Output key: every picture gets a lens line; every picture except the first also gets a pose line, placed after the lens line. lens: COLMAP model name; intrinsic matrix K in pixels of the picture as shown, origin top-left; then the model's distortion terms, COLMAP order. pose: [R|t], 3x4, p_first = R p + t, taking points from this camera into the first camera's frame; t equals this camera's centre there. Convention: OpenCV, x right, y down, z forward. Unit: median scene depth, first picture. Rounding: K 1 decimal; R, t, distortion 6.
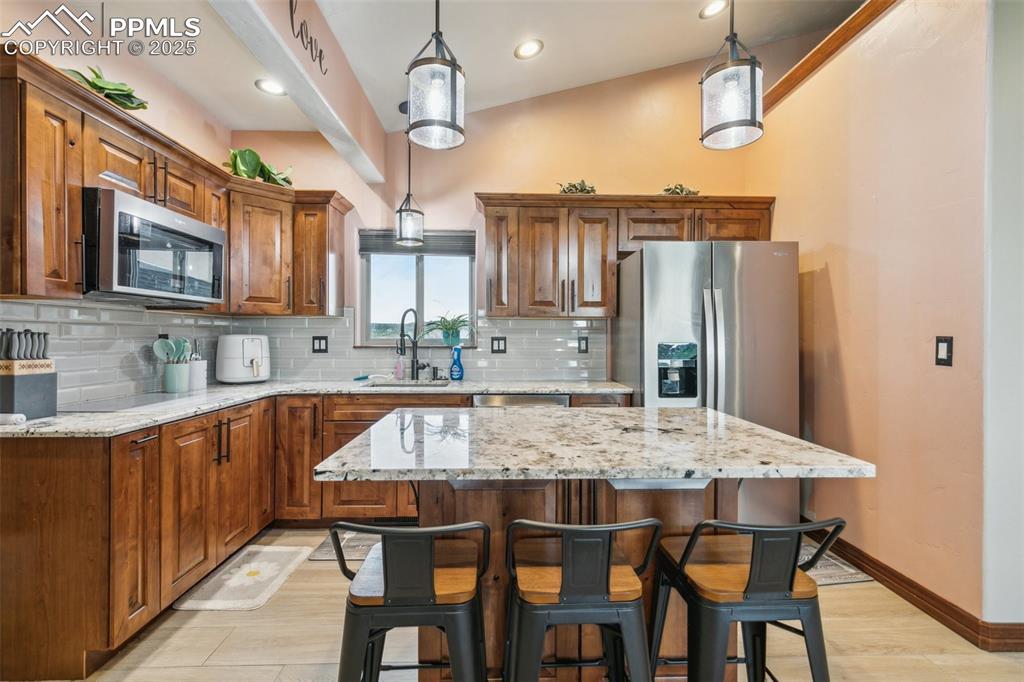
lens RADIAL K [[463.3, 0, 516.6], [0, 463.3, 337.4], [0, 0, 1]] dist [0.008432, -0.000708]
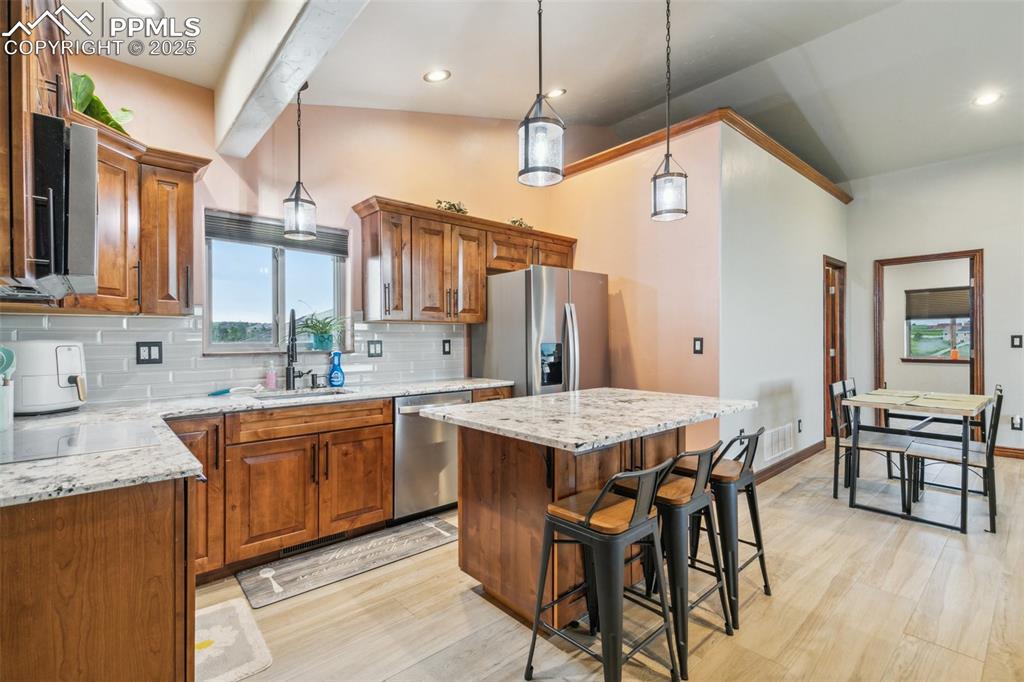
lens RADIAL K [[464.9, 0, 512.8], [0, 464.9, 339.0], [0, 0, 1]] dist [0.006373, -0.000784]
pose [[0.770140, -0.006632, 0.637840, -0.492377], [0.008997, 0.999959, -0.000466, -0.001180], [-0.637811, 0.006097, 0.770168, 0.044981]]
